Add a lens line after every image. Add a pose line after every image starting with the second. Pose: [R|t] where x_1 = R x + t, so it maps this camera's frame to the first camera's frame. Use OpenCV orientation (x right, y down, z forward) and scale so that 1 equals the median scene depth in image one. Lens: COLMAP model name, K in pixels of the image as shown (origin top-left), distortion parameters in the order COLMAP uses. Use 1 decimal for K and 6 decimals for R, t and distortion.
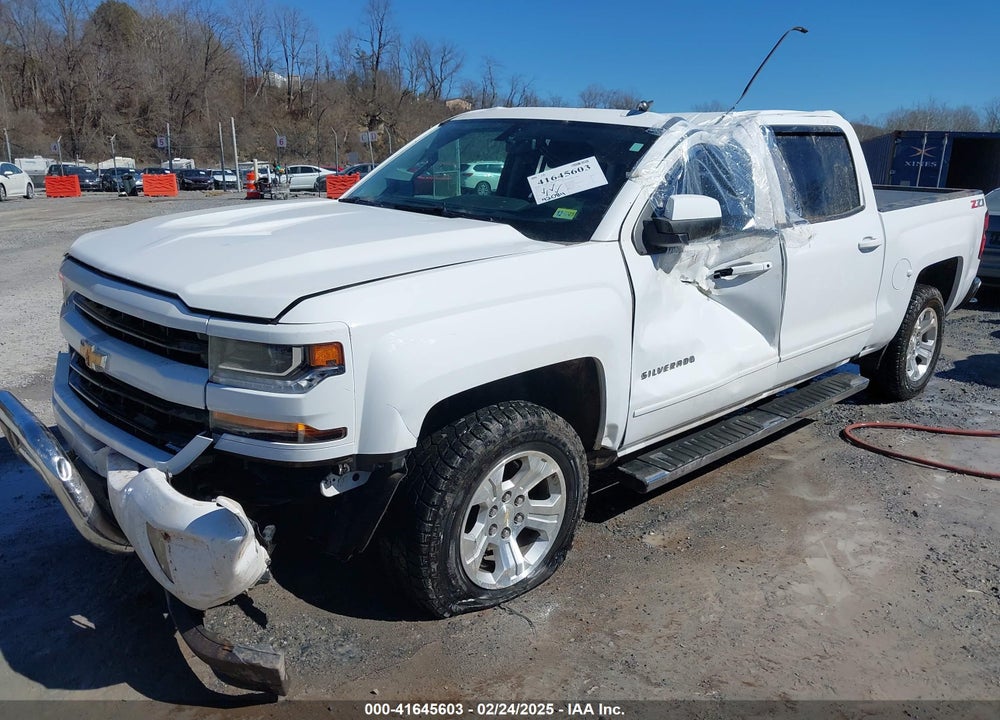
lens RADIAL K [[782.5, 0, 495.1], [0, 782.5, 361.0], [0, 0, 1]] dist [0.036429, -0.046255]
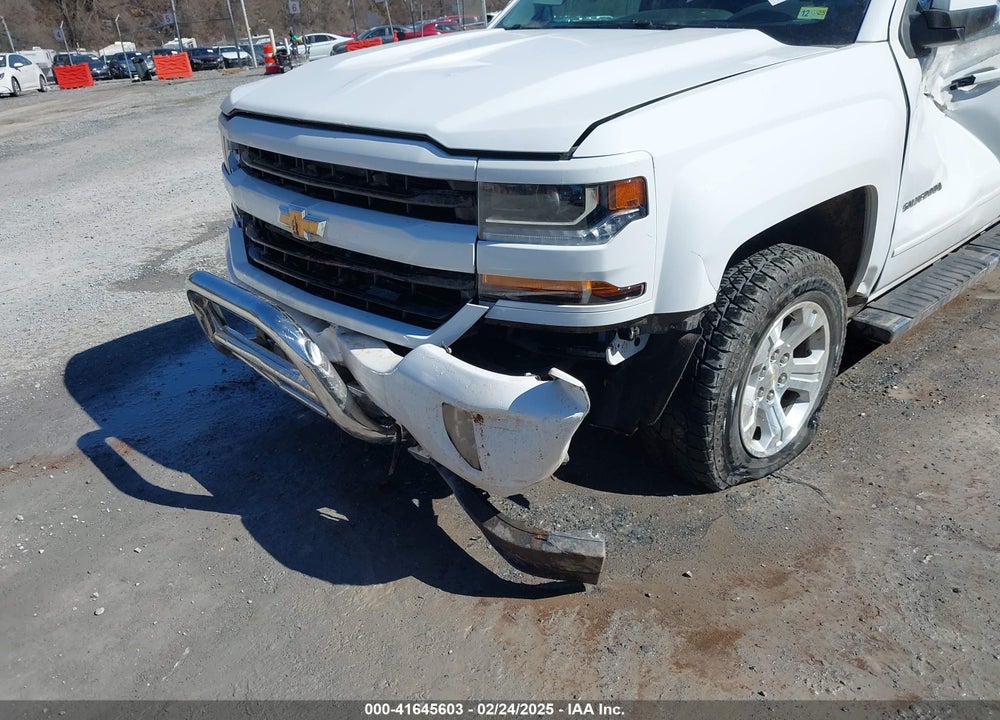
lens RADIAL K [[782.5, 0, 501.1], [0, 782.5, 379.3], [0, 0, 1]] dist [0.036429, -0.046255]
pose [[0.997256, -0.061545, -0.041147, -0.270224], [0.068033, 0.981030, 0.181525, 0.020110], [0.029194, -0.183826, 0.982525, 0.126662]]
